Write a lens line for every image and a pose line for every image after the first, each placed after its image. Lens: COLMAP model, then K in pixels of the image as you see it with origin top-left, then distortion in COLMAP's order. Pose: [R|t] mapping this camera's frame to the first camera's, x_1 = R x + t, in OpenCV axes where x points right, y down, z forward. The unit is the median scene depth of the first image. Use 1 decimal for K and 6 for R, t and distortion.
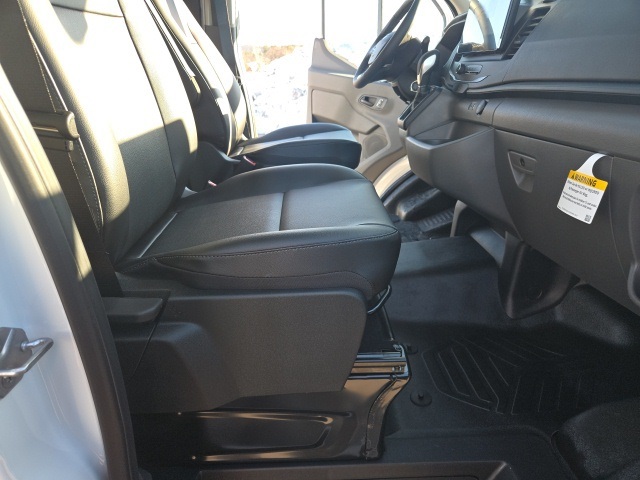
lens RADIAL K [[422.4, 0, 320.0], [0, 422.4, 240.0], [0, 0, 1]] dist [0.044241, -0.042000]
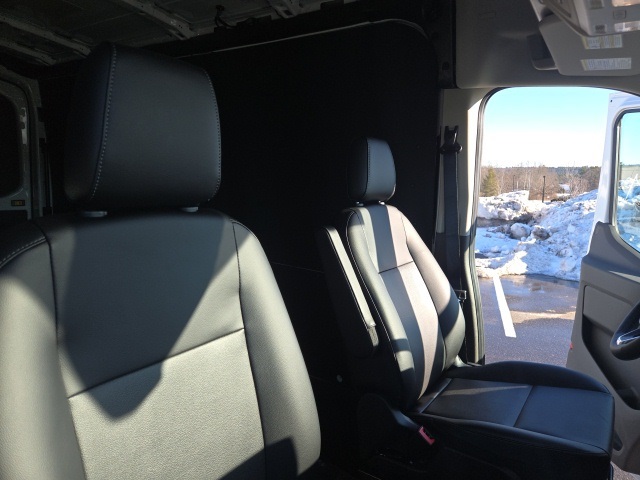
lens RADIAL K [[427.4, 0, 330.3], [0, 427.4, 232.6], [0, 0, 1]] dist [0.032950, -0.001171]
pose [[0.804947, 0.065407, -0.589730, 0.143810], [-0.230856, 0.950116, -0.209727, -0.370847], [0.546594, 0.304962, 0.779893, 0.210209]]
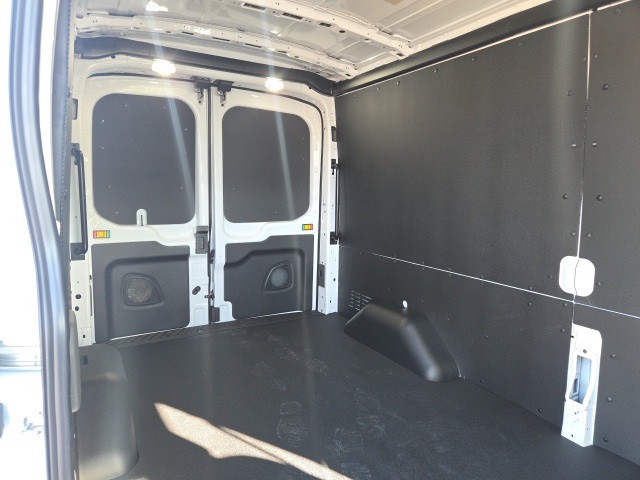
lens RADIAL K [[422.4, 0, 320.0], [0, 422.4, 240.0], [0, 0, 1]] dist [0.044241, -0.042000]
pose [[0.451987, 0.070574, -0.889228, -0.771630], [-0.331161, 0.938899, -0.093810, -0.377735], [0.828276, 0.336879, 0.447742, 0.142382]]
